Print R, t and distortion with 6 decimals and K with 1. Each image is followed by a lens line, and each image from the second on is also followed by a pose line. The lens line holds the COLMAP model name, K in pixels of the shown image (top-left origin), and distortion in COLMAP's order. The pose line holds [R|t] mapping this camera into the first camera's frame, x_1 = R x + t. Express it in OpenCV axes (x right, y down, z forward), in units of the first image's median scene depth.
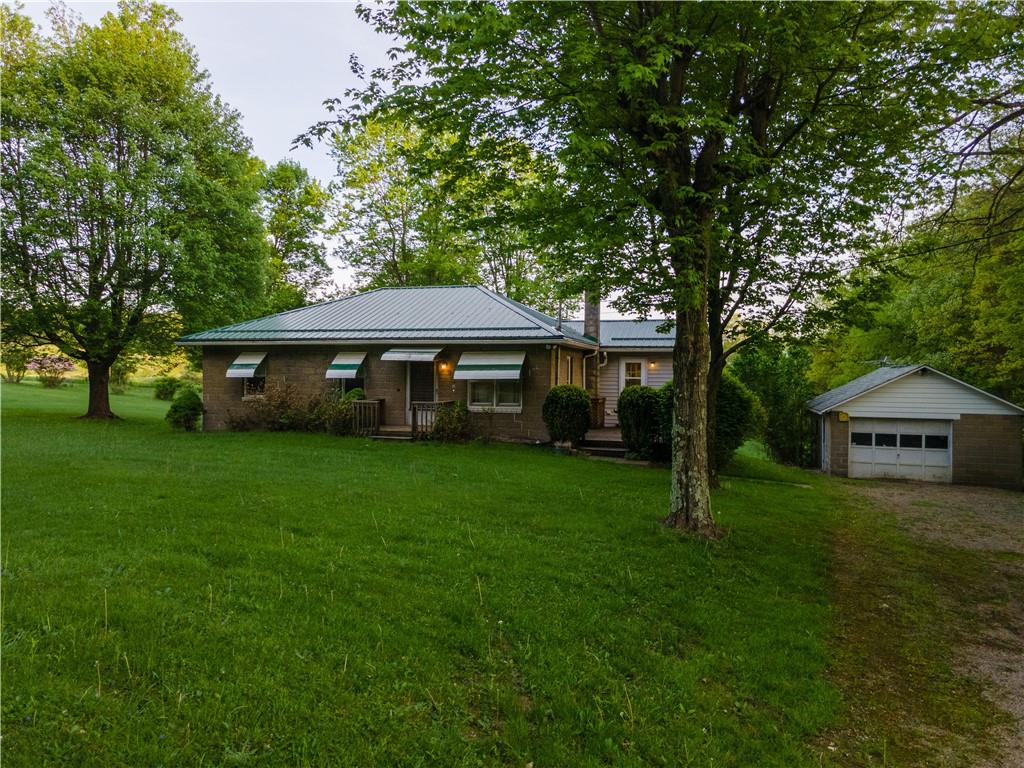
lens RADIAL K [[713.7, 0, 512.0], [0, 713.7, 384.0], [0, 0, 1]] dist [0.003063, 0.000206]
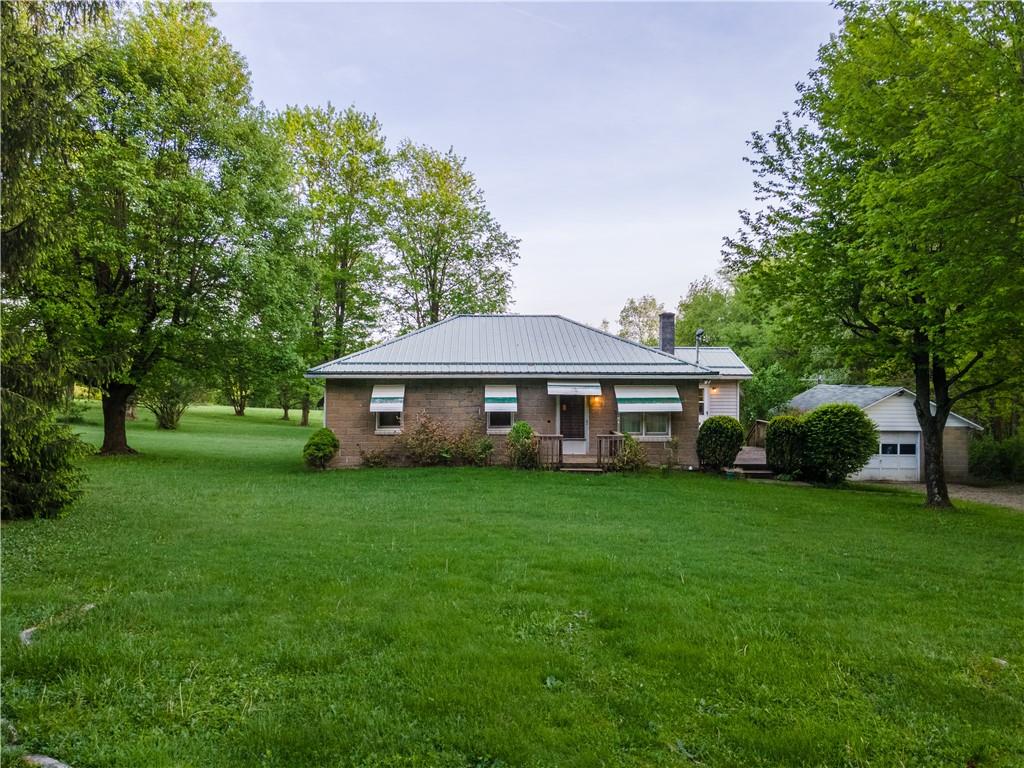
lens RADIAL K [[713.7, 0, 512.0], [0, 713.7, 384.0], [0, 0, 1]] dist [0.003063, 0.000206]
pose [[0.956783, -0.009277, 0.290654, -0.498653], [0.009073, 0.999957, 0.002049, -0.047979], [-0.290661, 0.000677, 0.956826, 0.020159]]
